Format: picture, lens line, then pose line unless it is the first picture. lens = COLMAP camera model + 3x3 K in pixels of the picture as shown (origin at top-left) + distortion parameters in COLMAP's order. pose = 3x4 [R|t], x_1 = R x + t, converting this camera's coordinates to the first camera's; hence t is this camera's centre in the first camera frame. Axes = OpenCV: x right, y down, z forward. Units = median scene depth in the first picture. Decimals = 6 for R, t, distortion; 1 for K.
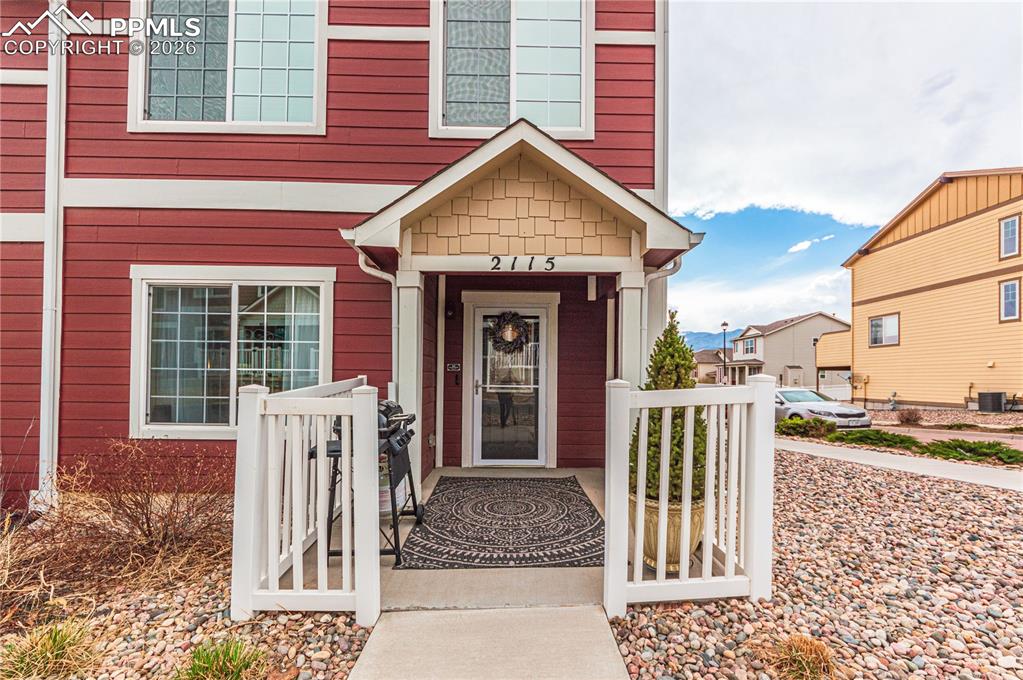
lens RADIAL K [[422.2, 0, 514.4], [0, 422.2, 371.1], [0, 0, 1]] dist [0.002581, -0.004581]
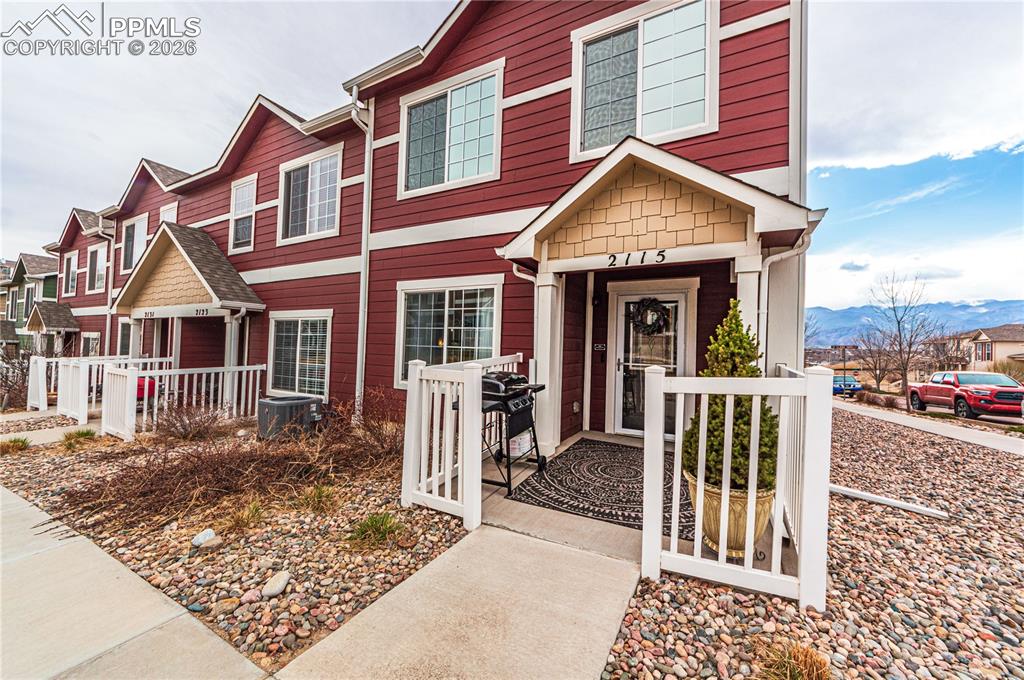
lens RADIAL K [[374.0, 0, 527.5], [0, 374.0, 337.0], [0, 0, 1]] dist [0.000021, 0.000009]
pose [[0.877748, 0.002779, -0.479115, 0.225702], [-0.013877, 0.999711, -0.019624, -0.017214], [0.478922, 0.023873, 0.877533, -0.021042]]
